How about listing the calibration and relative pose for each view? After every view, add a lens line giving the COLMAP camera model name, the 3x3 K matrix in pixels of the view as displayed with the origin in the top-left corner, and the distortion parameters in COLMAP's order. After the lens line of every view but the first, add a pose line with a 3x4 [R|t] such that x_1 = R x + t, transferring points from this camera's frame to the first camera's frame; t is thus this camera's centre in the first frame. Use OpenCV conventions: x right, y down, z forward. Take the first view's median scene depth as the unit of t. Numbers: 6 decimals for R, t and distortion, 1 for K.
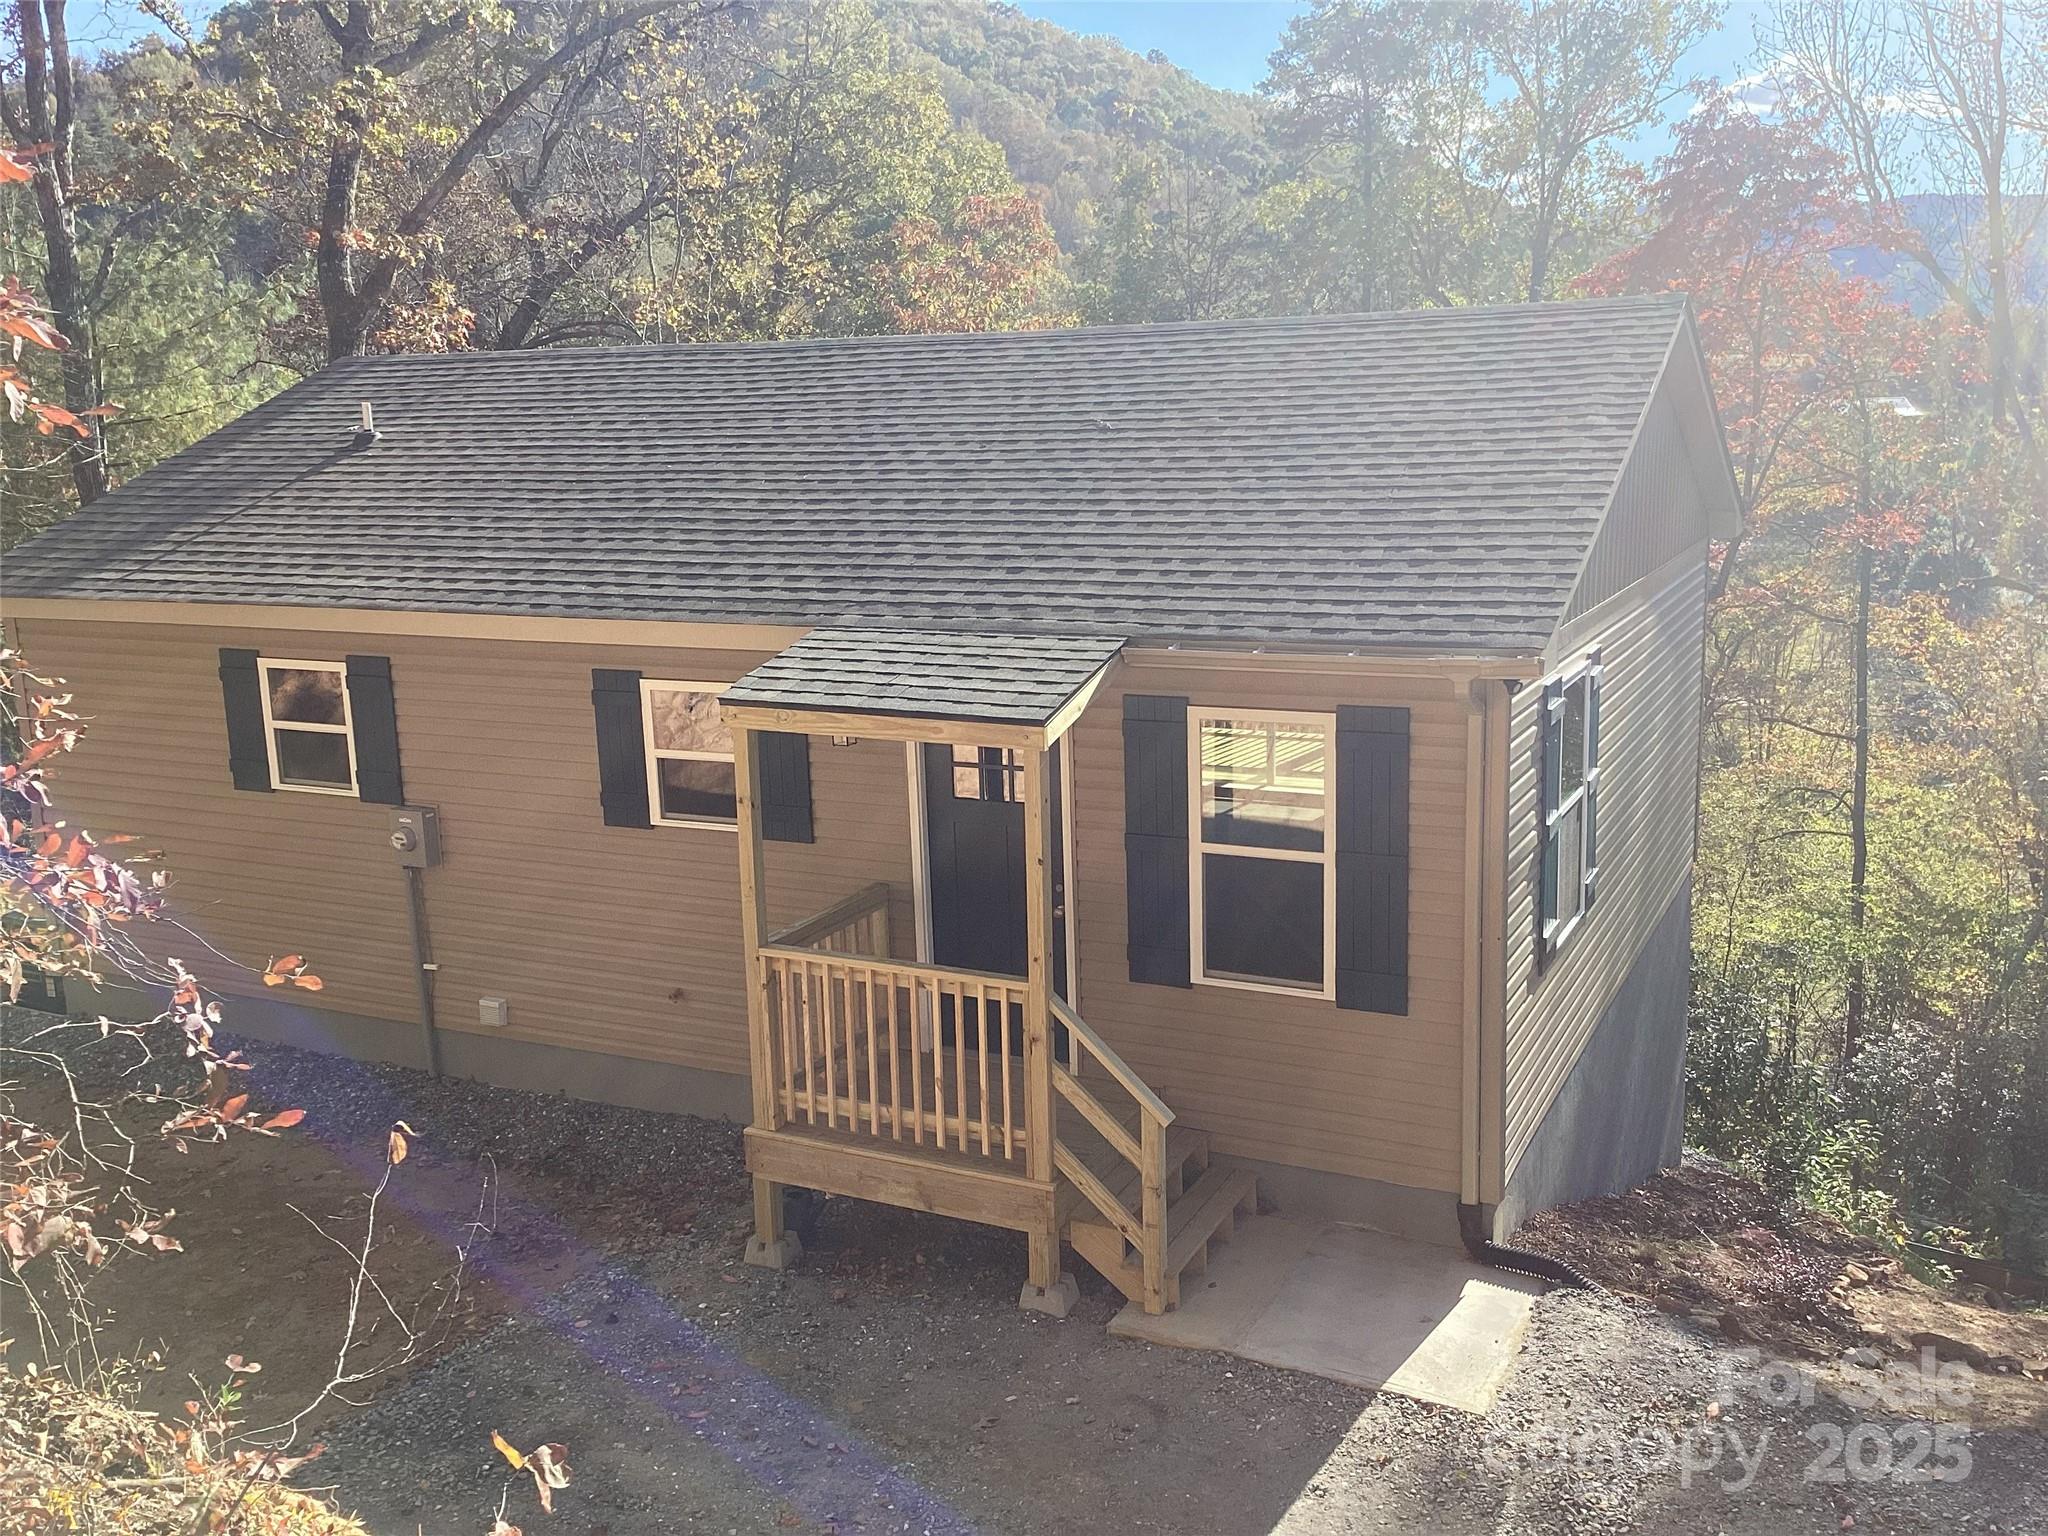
lens RADIAL K [[1892.3, 0, 1024.0], [0, 1892.3, 768.0], [0, 0, 1]] dist [-0.010747, -0.019585]
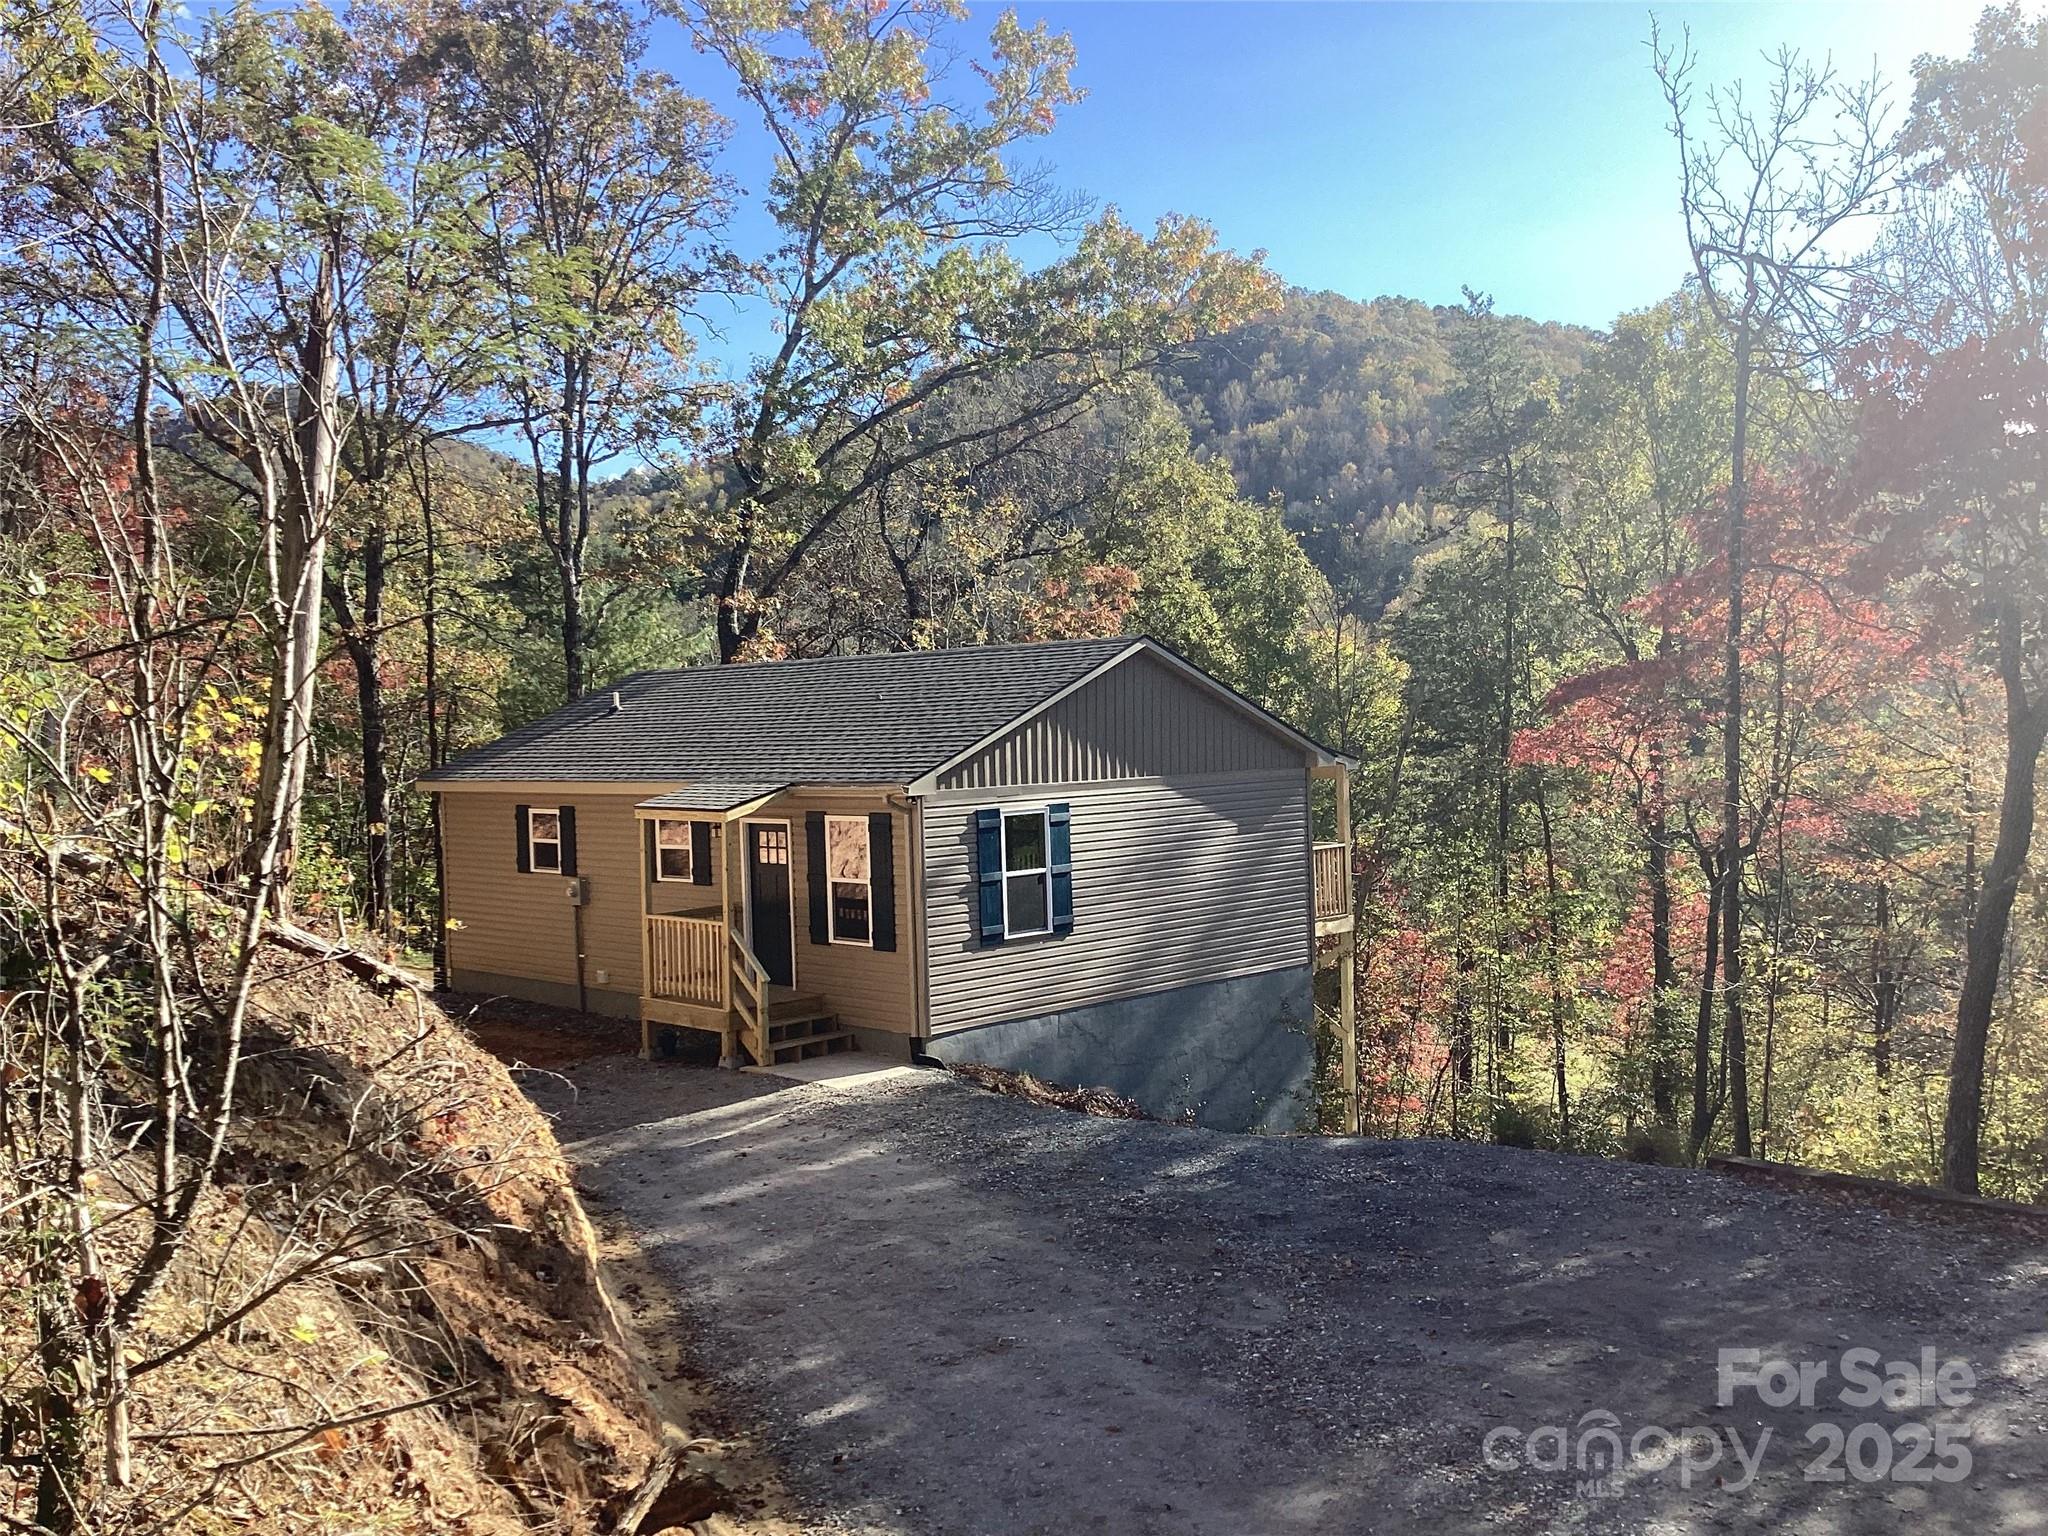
lens RADIAL K [[1892.3, 0, 1024.0], [0, 1892.3, 768.0], [0, 0, 1]] dist [-0.010747, -0.019585]
pose [[0.945208, 0.011604, -0.326262, 0.830598], [-0.066545, 0.985235, -0.157744, 0.199828], [0.319614, 0.170812, 0.932025, -0.823986]]
